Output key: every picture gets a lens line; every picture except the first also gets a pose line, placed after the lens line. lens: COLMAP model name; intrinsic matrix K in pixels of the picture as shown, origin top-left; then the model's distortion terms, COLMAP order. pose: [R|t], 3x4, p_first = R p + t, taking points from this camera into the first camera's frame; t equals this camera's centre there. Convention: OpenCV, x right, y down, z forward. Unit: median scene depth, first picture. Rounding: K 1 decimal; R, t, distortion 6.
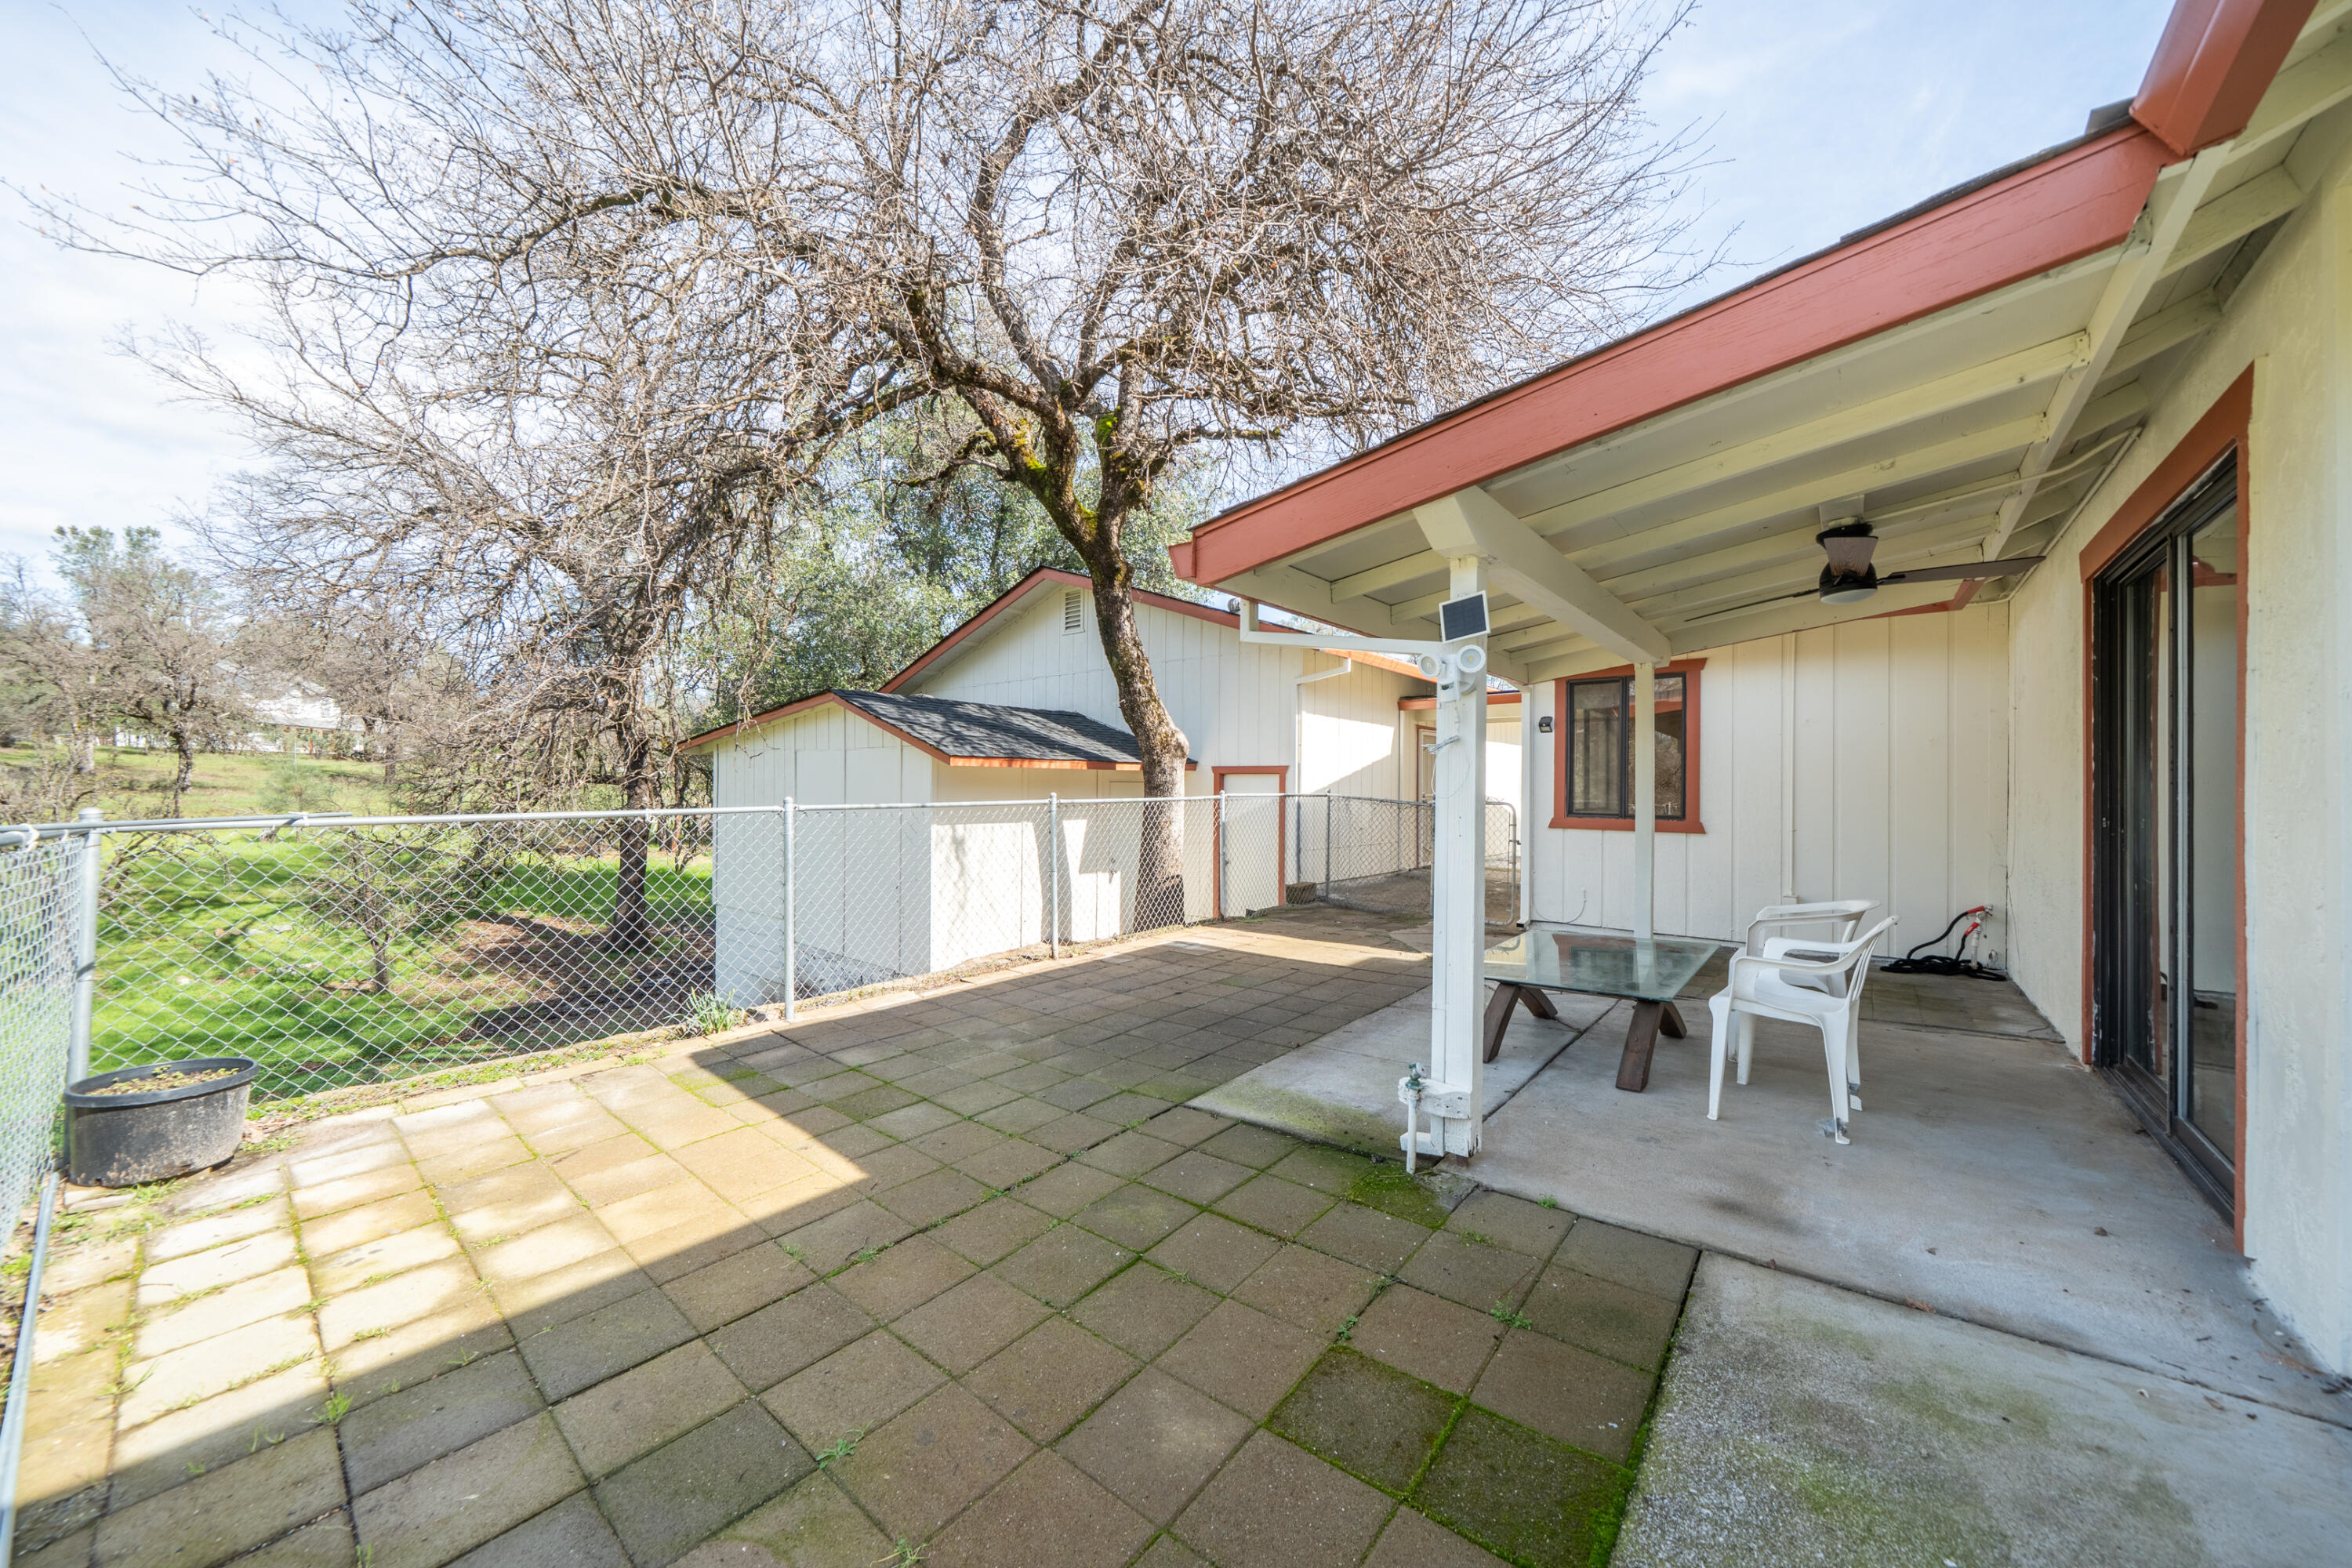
lens RADIAL K [[829.1, 0, 1176.0], [0, 829.1, 784.0], [0, 0, 1]] dist [0.001468, 0.000111]
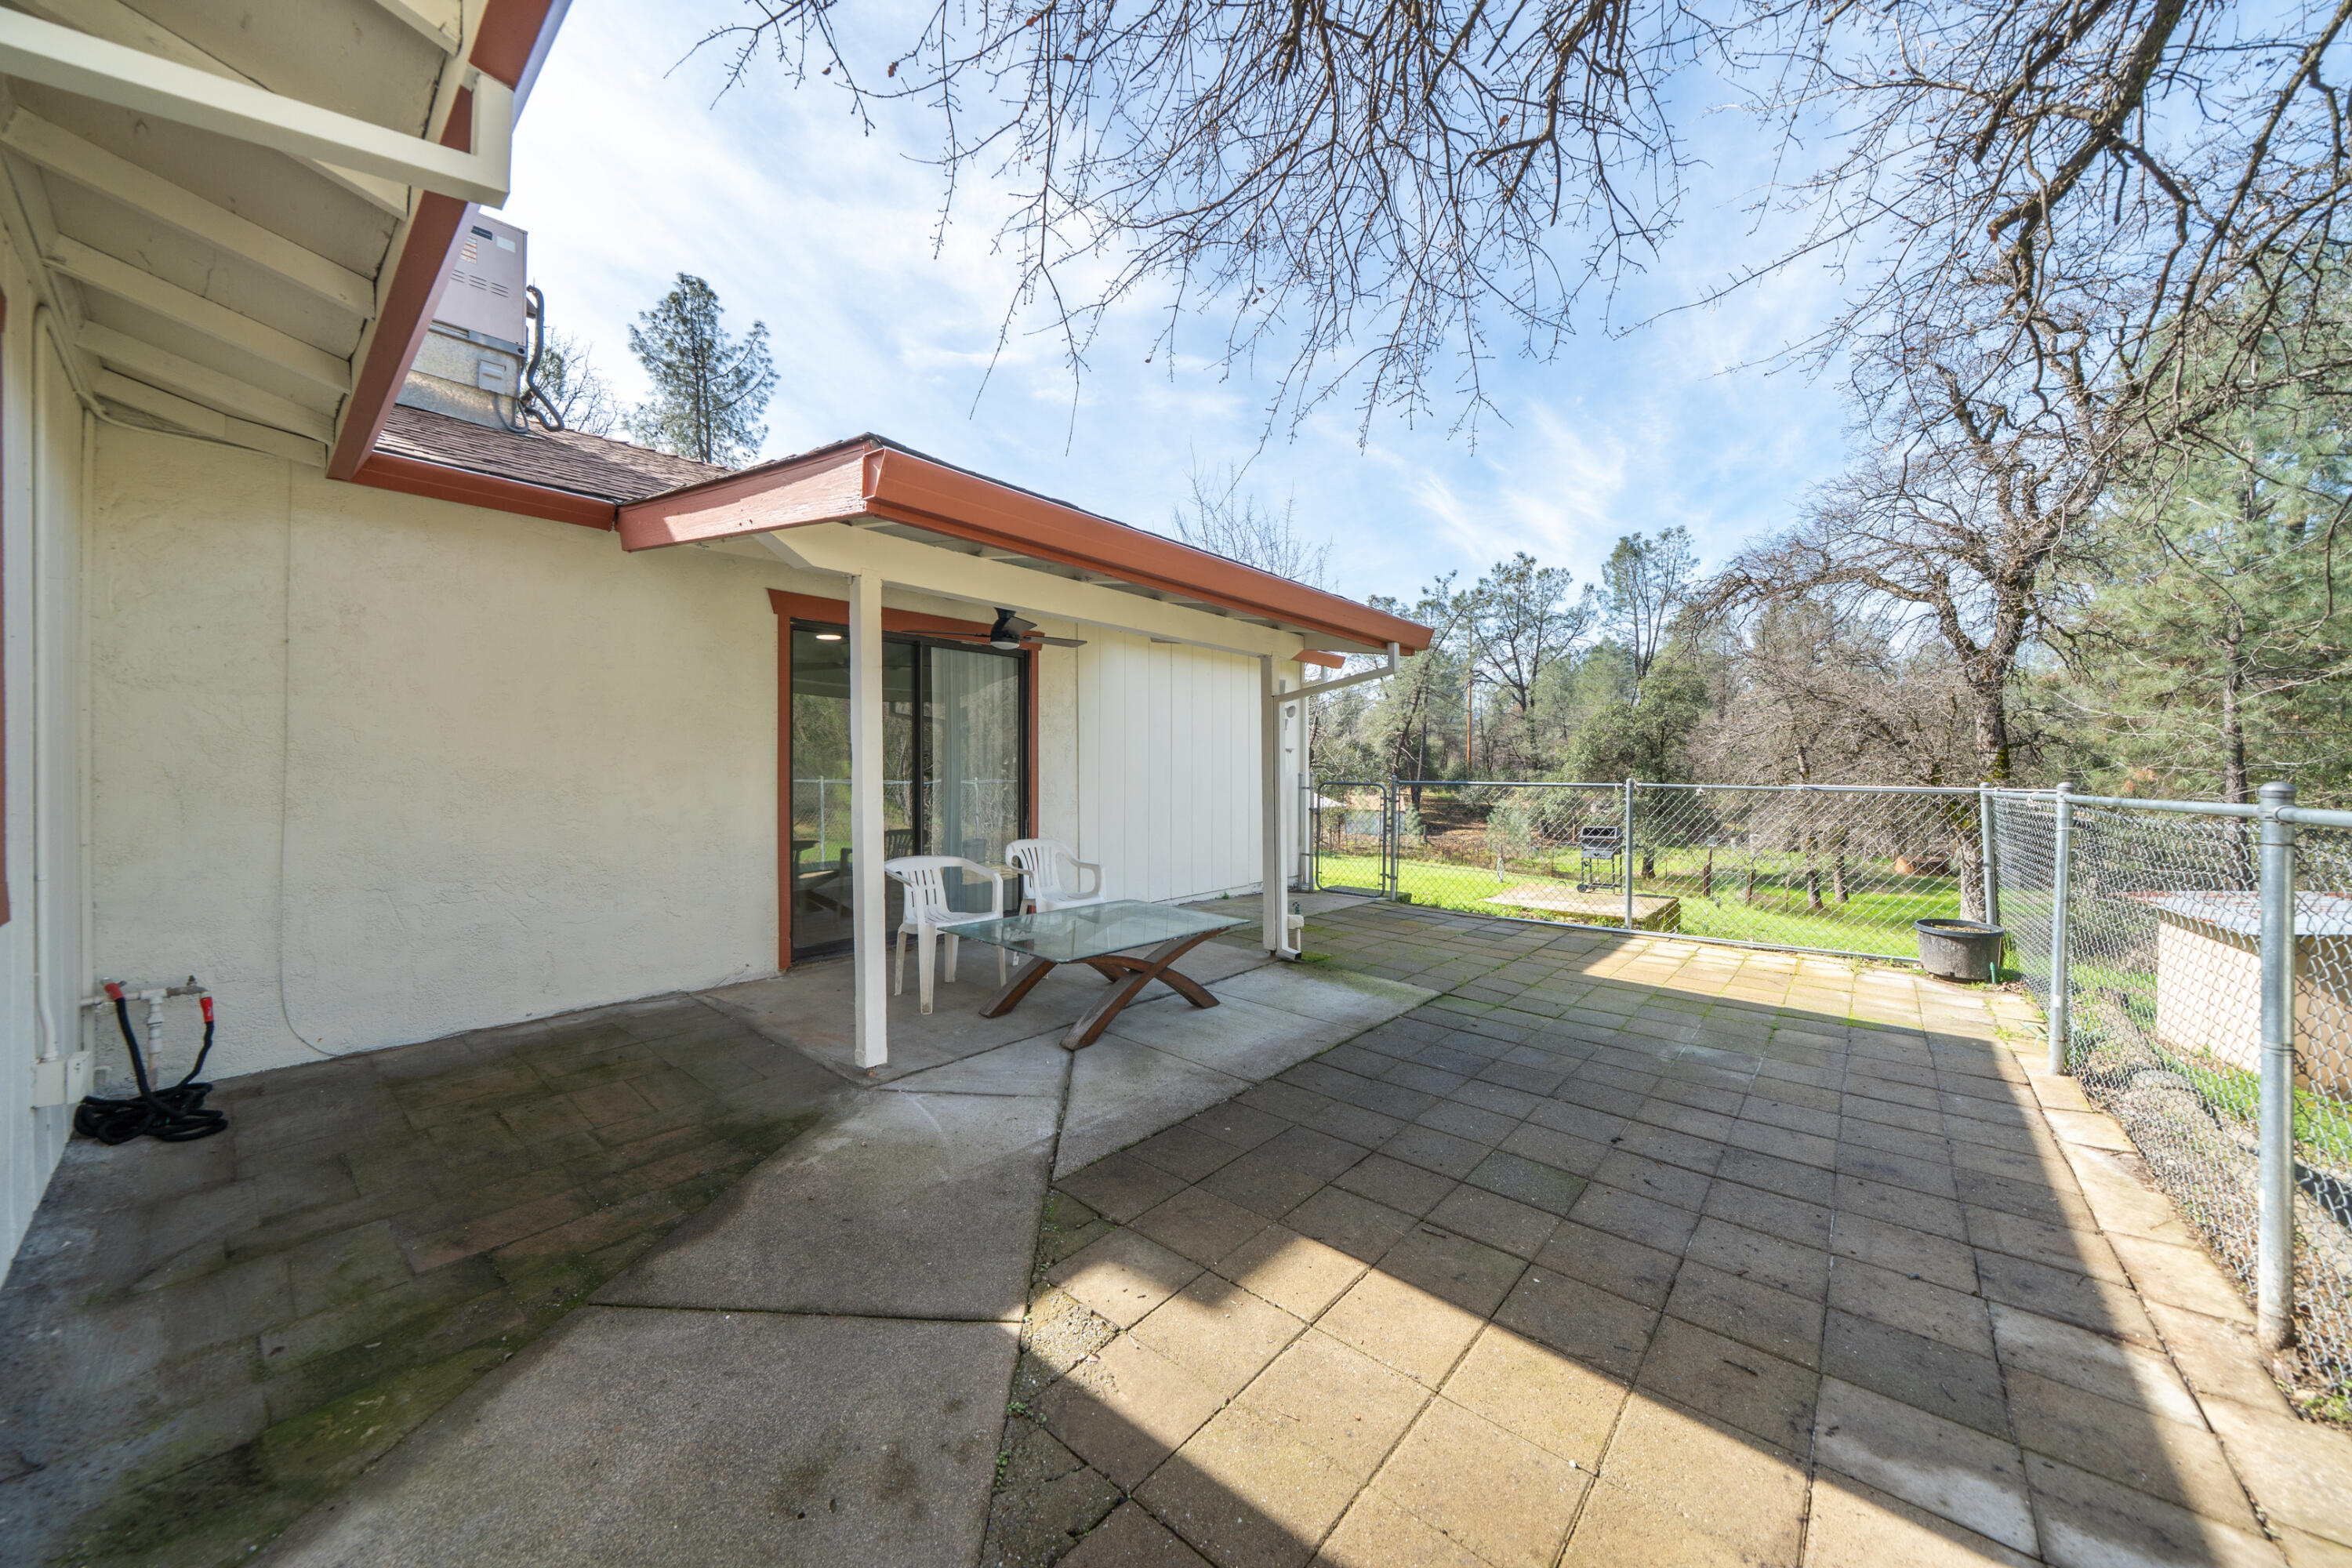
lens RADIAL K [[809.4, 0, 1173.1], [0, 809.4, 784.1], [0, 0, 1]] dist [-0.005737, 0.000163]
pose [[-0.999913, -0.007862, 0.010638, 0.469406], [-0.007821, 0.999962, 0.003879, 0.028151], [-0.010668, 0.003796, -0.999936, 2.445449]]
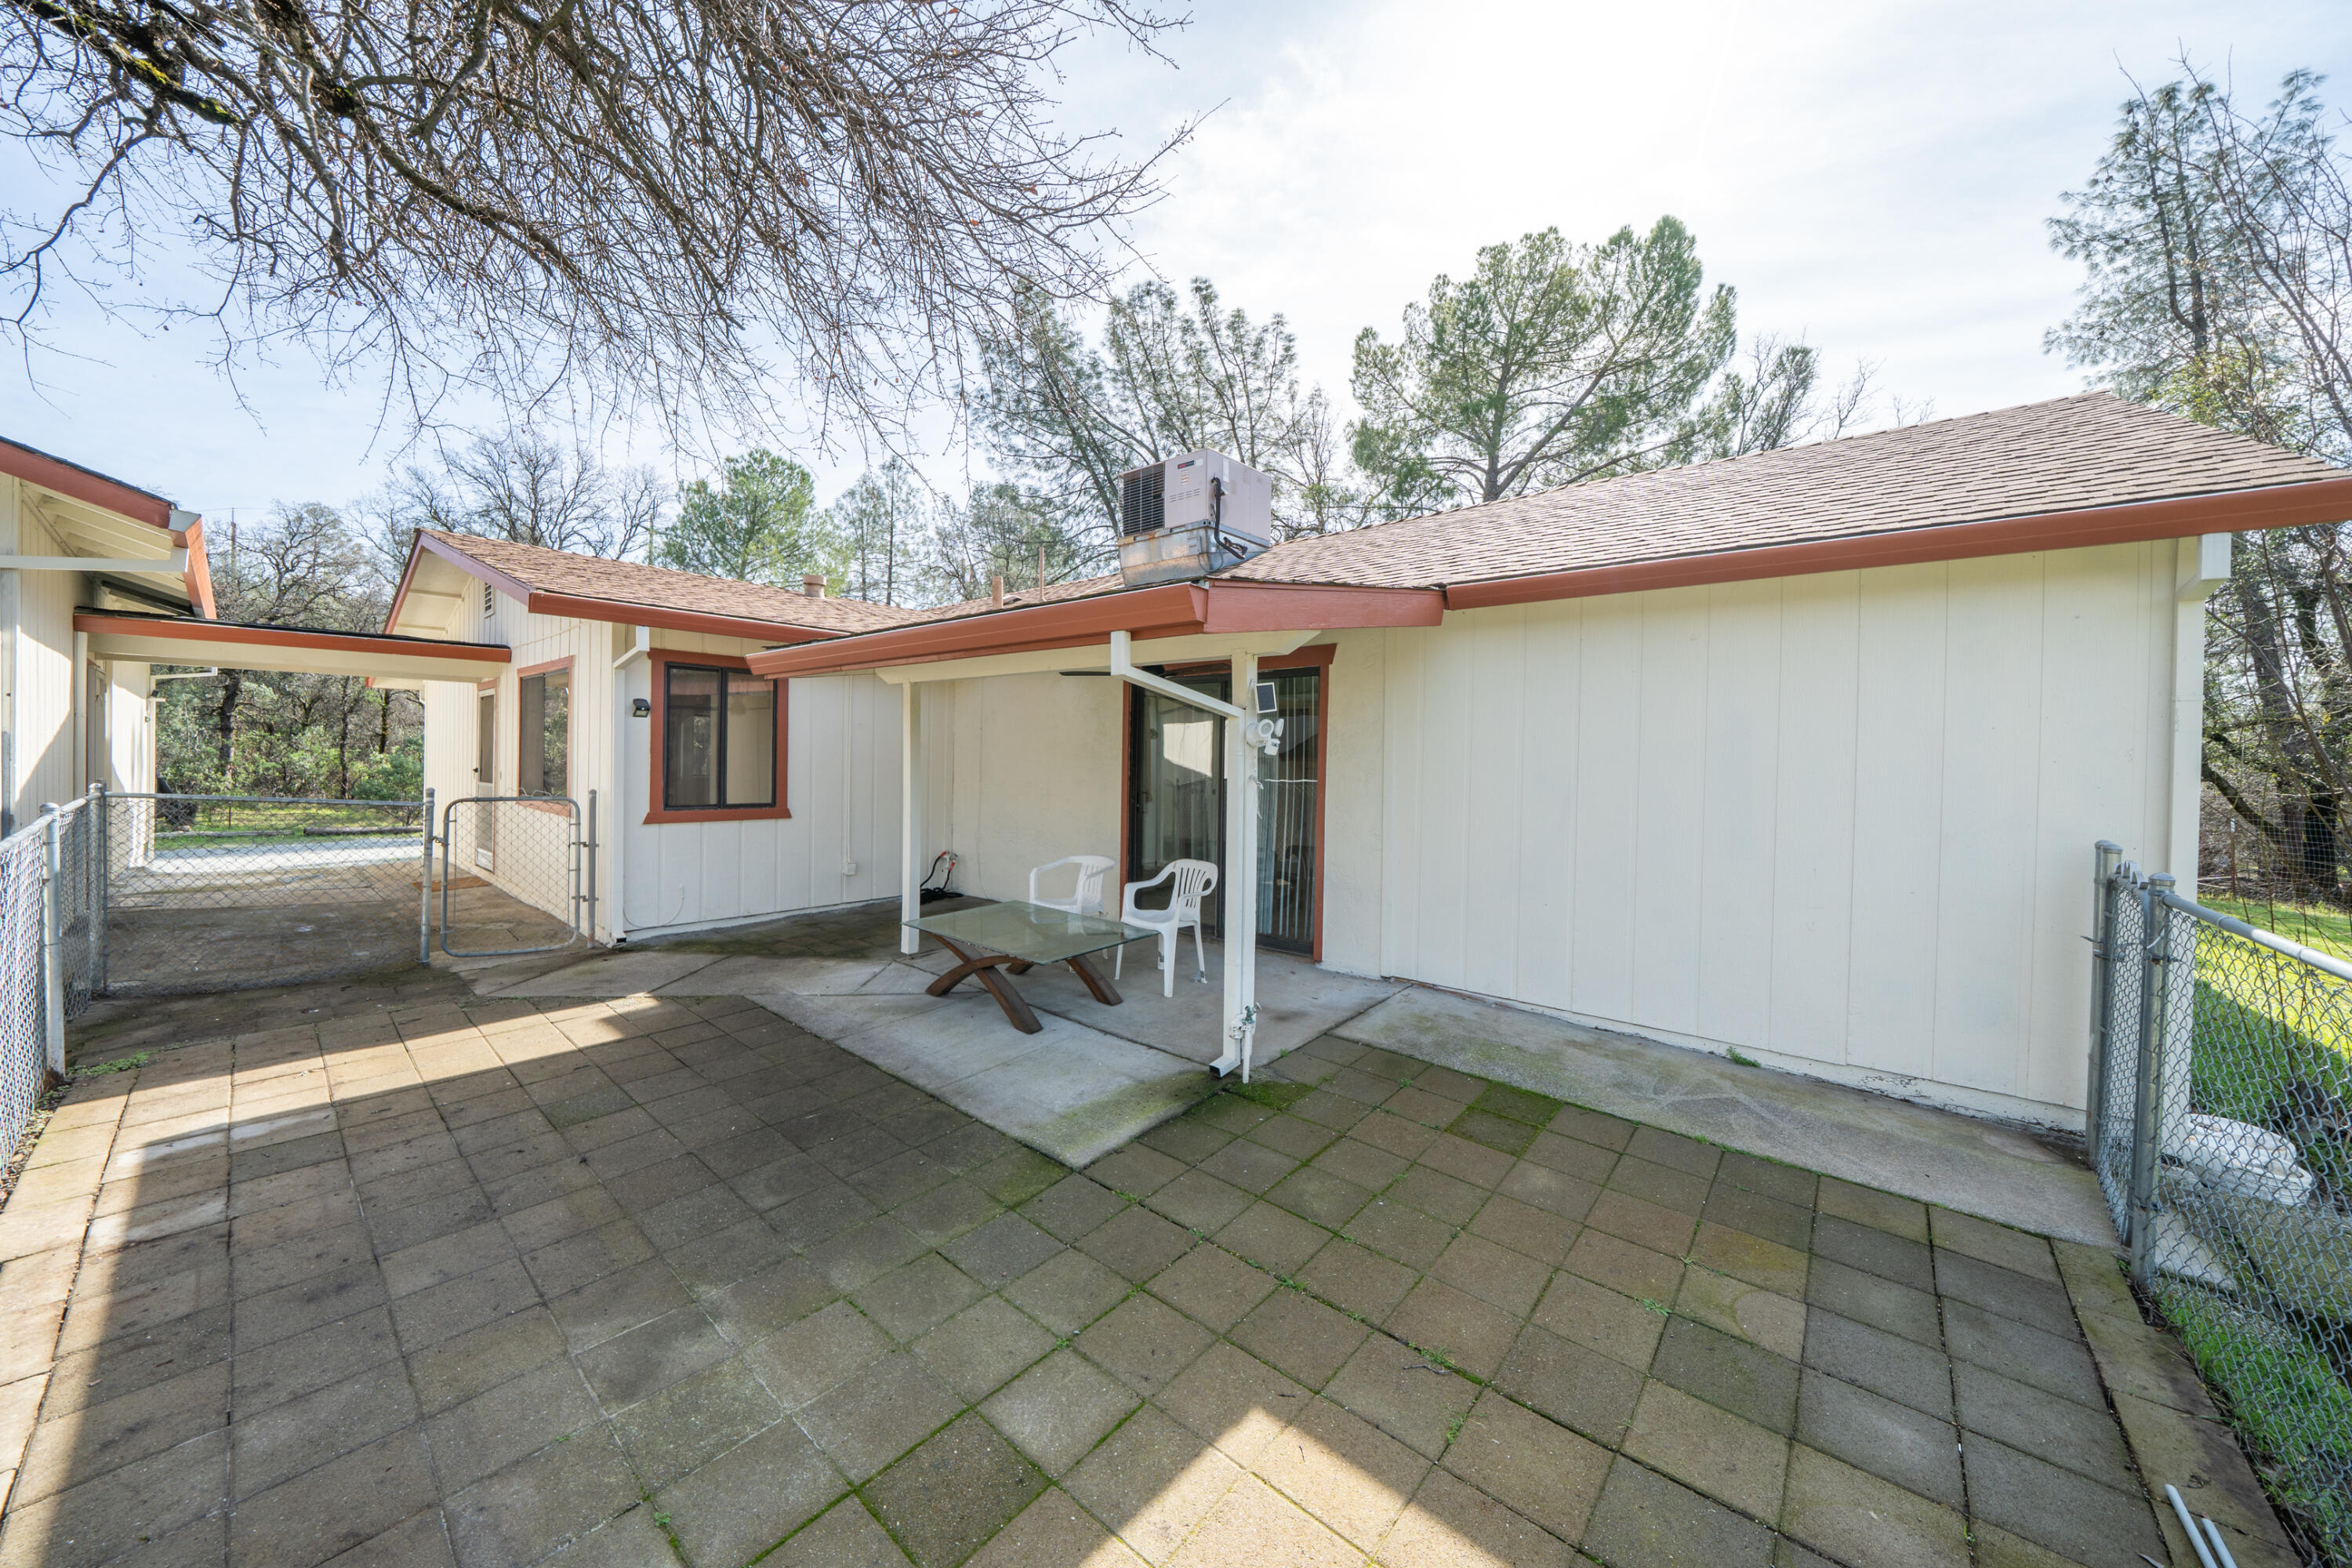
lens RADIAL K [[809.4, 0, 1173.1], [0, 809.4, 784.1], [0, 0, 1]] dist [-0.005737, 0.000163]
pose [[0.008092, -0.036561, 0.999299, -0.892663], [-0.024008, 0.999036, 0.036746, -0.077367], [-0.999679, -0.024288, 0.007207, 0.920918]]
